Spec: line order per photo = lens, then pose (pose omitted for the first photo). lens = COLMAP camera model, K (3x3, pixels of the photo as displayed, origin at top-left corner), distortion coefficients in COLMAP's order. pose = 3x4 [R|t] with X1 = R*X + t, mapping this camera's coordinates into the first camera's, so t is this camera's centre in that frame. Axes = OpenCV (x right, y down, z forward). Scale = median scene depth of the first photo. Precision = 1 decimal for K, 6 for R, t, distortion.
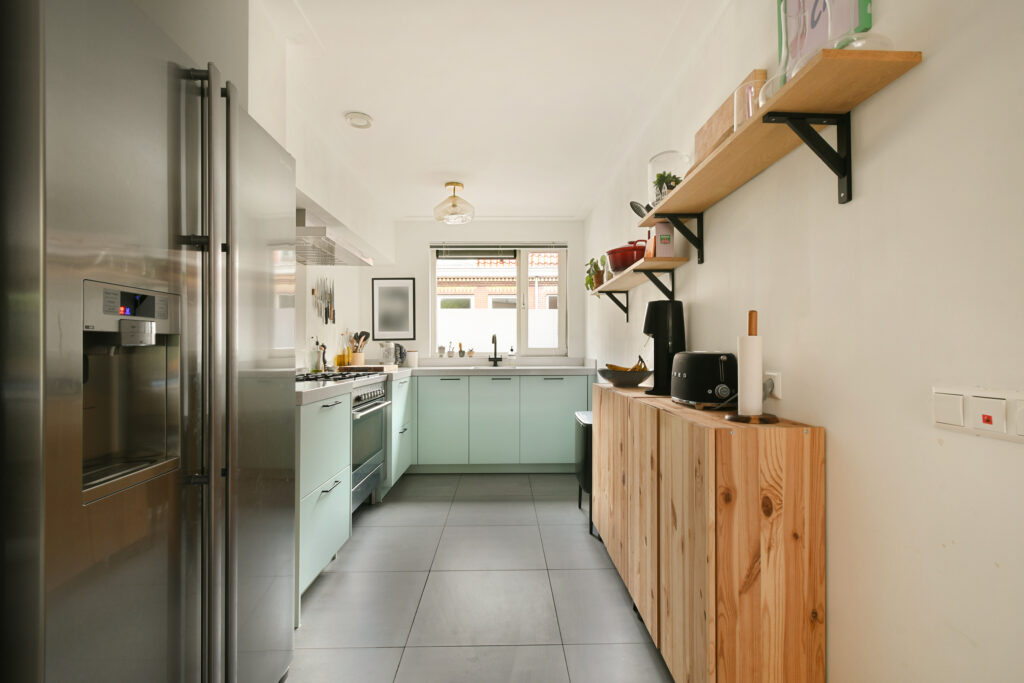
lens RADIAL K [[462.8, 0, 511.6], [0, 462.8, 346.5], [0, 0, 1]] dist [-0.001395, -0.000676]
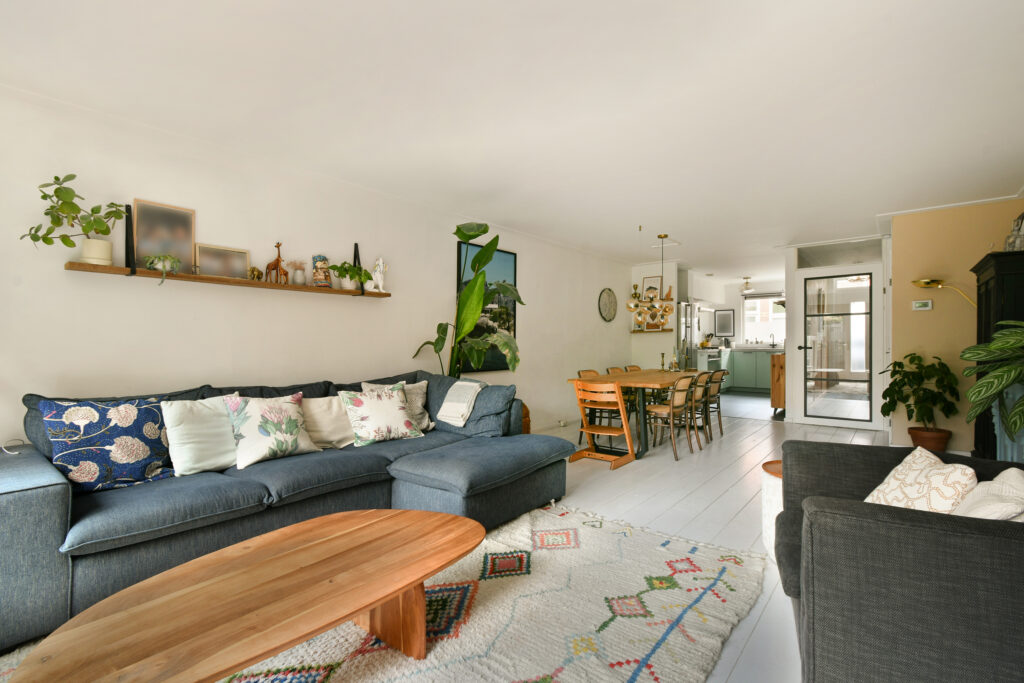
lens RADIAL K [[462.8, 0, 511.5], [0, 462.8, 340.4], [0, 0, 1]] dist [-0.001395, -0.000676]
pose [[0.756360, 0.001321, -0.654154, 0.506259], [0.003447, 0.999976, 0.006005, -0.013081], [0.654147, -0.006797, 0.756337, -1.615186]]
